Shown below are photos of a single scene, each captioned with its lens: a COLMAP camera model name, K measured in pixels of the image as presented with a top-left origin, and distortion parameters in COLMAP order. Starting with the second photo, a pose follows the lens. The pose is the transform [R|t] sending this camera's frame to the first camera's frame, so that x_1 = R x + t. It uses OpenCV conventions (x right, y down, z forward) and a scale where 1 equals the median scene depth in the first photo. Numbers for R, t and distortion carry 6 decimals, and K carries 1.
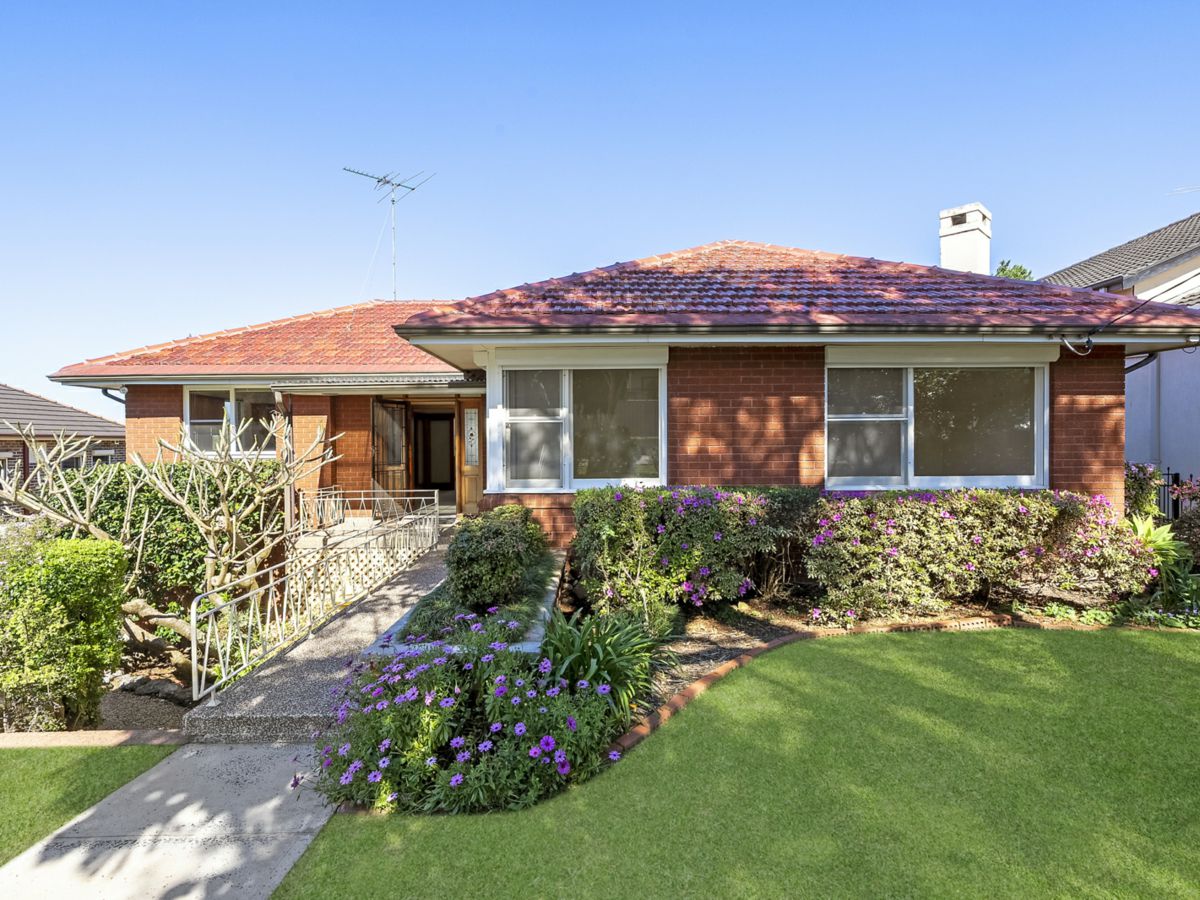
lens RADIAL K [[612.7, 0, 600.0], [0, 612.7, 450.0], [0, 0, 1]] dist [-0.000204, 0.000051]
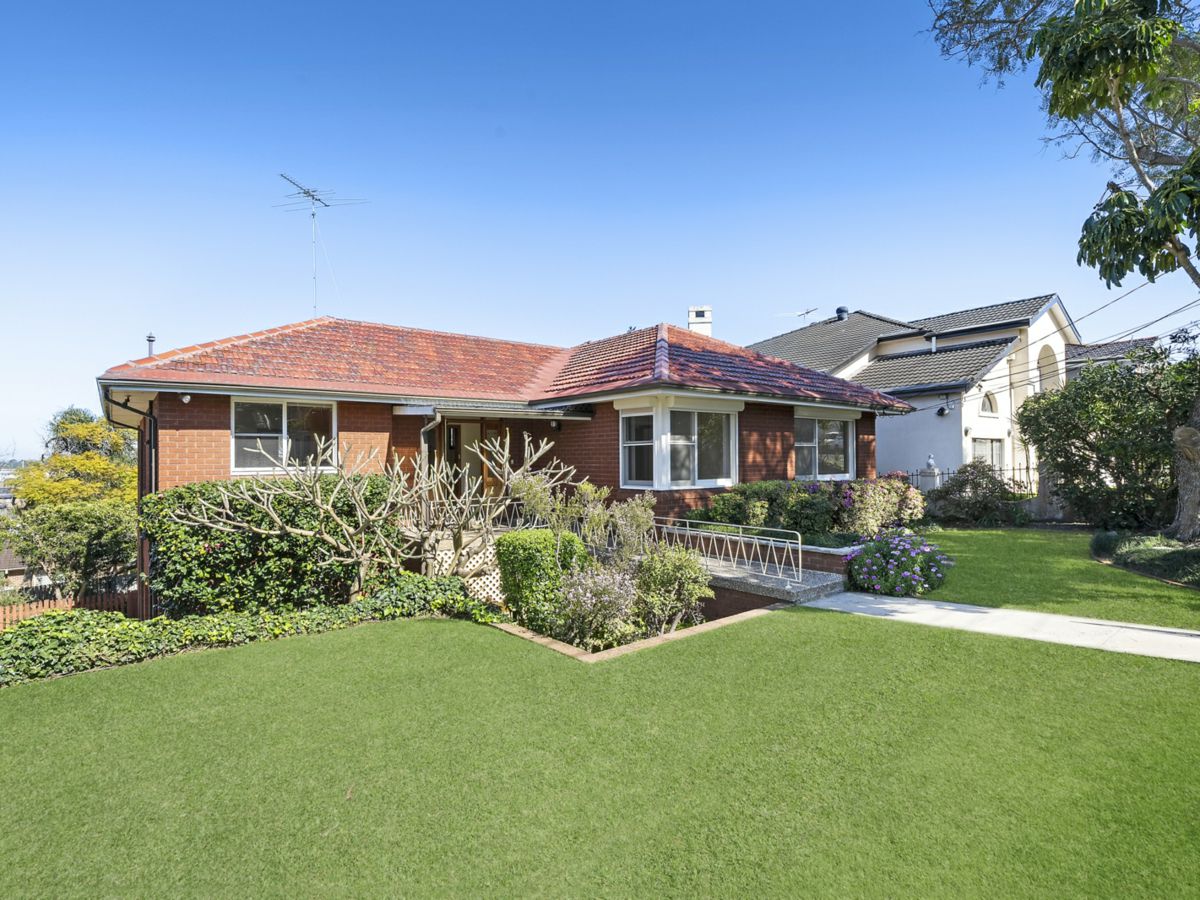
lens RADIAL K [[612.7, 0, 600.0], [0, 612.7, 450.0], [0, 0, 1]] dist [-0.000204, 0.000051]
pose [[0.783281, 0.007429, 0.621624, -1.255966], [0.010970, 0.999608, -0.025769, 0.008957], [-0.621571, 0.027004, 0.782892, -0.101409]]
